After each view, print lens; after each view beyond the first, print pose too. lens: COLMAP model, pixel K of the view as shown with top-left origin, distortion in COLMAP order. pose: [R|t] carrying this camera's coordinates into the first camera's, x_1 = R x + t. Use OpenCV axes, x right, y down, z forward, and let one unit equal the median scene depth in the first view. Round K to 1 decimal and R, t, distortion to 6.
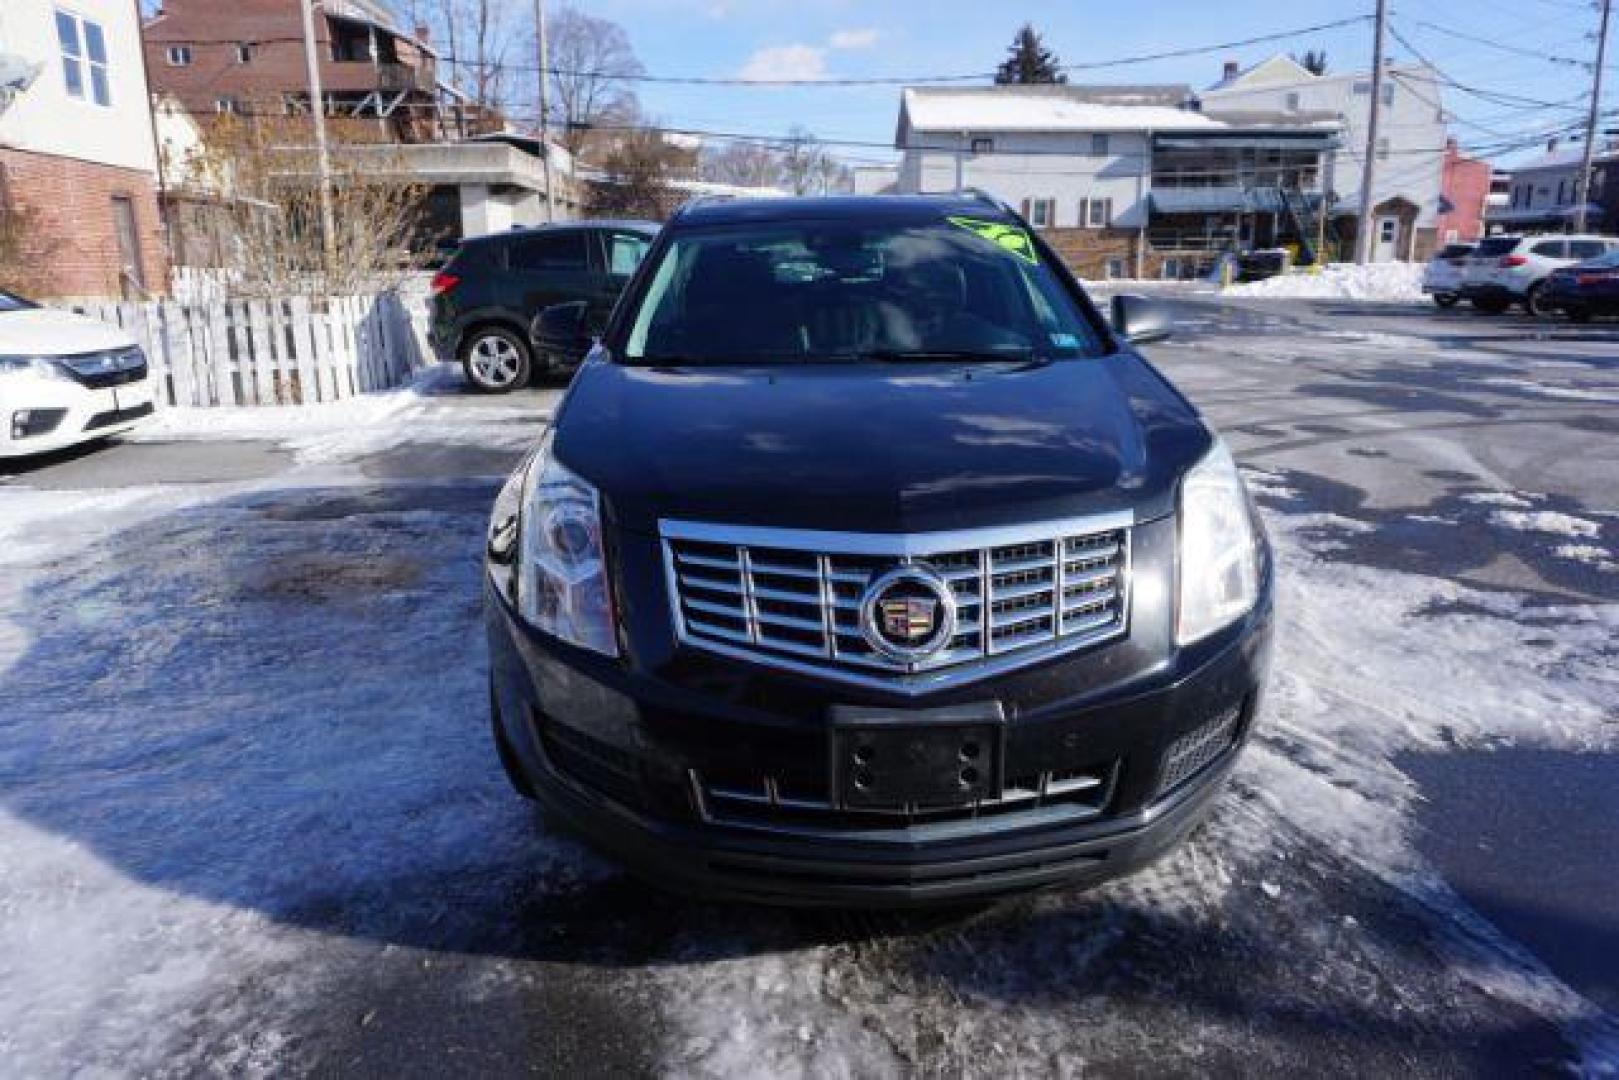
lens RADIAL K [[1062.7, 0, 798.4], [0, 1062.7, 537.5], [0, 0, 1]] dist [-0.040012, 0.032261]
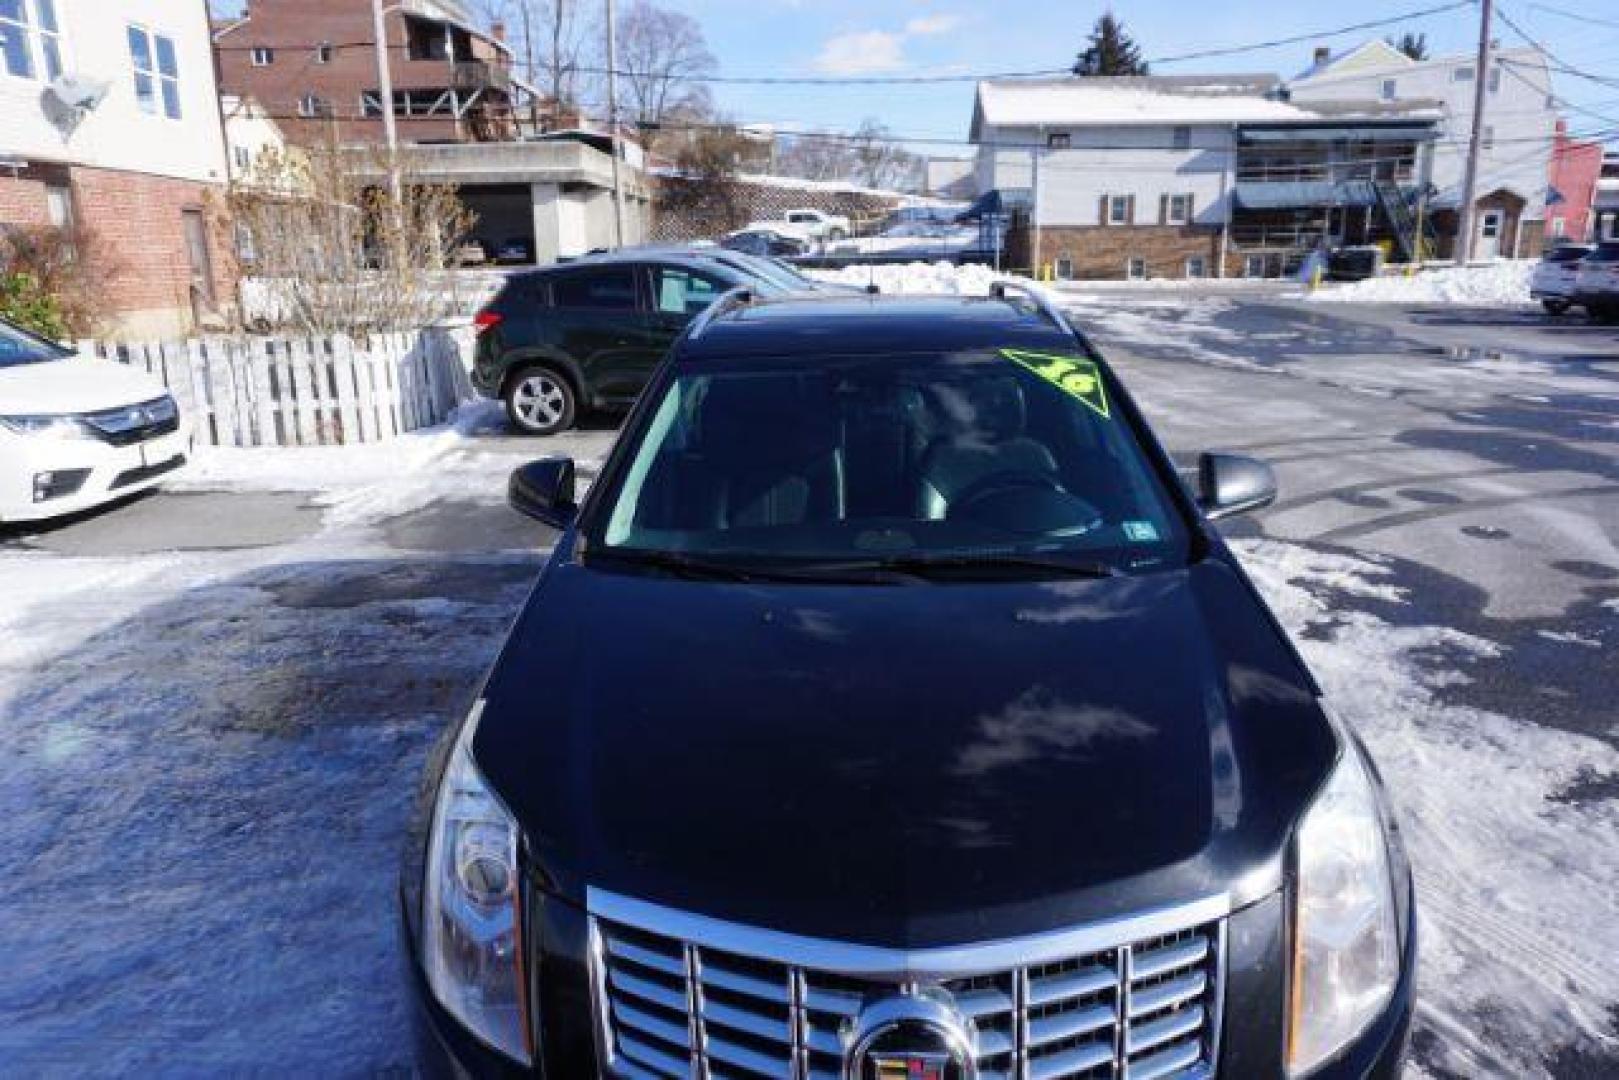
lens RADIAL K [[1062.7, 0, 803.6], [0, 1062.7, 539.0], [0, 0, 1]] dist [-0.040012, 0.032261]
pose [[0.998049, 0.011958, -0.061276, 0.029597], [-0.011260, 0.999868, 0.011727, -0.123269], [0.061408, -0.011014, 0.998052, 0.118488]]
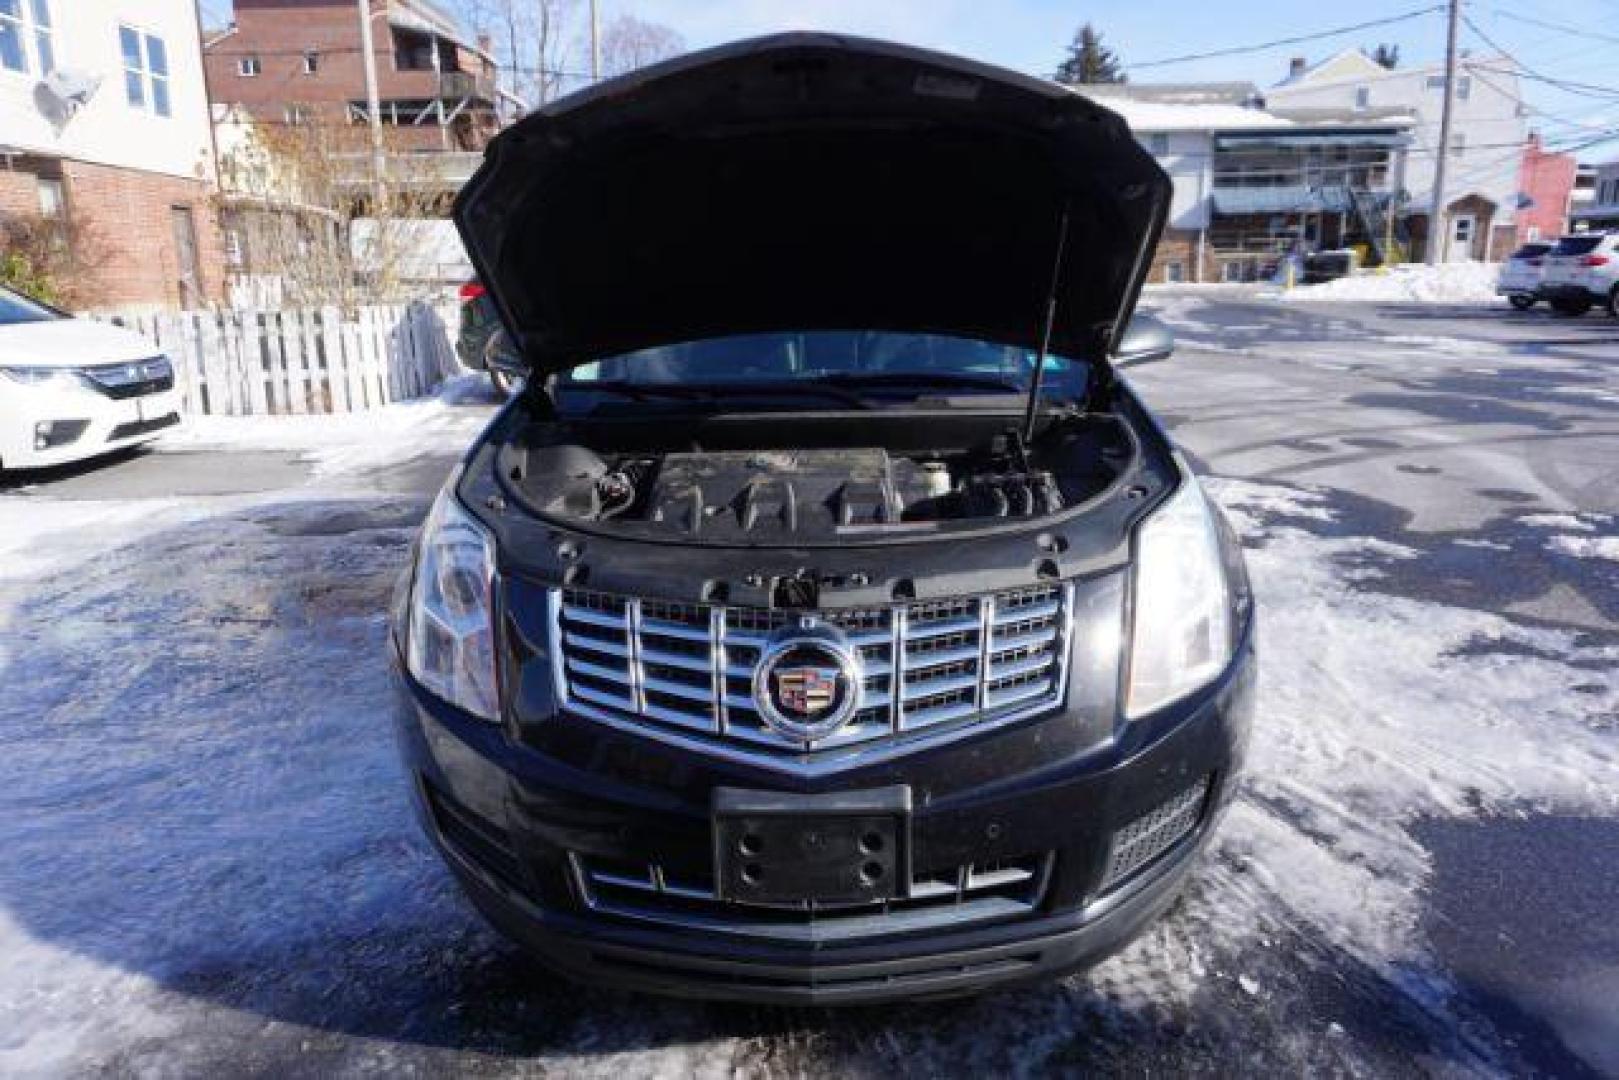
lens RADIAL K [[1062.7, 0, 799.3], [0, 1062.7, 538.8], [0, 0, 1]] dist [-0.040012, 0.032261]
pose [[0.998558, 0.007314, -0.053191, 0.059464], [-0.007401, 0.999972, -0.001427, -0.019778], [0.053179, 0.001818, 0.998583, 0.048550]]
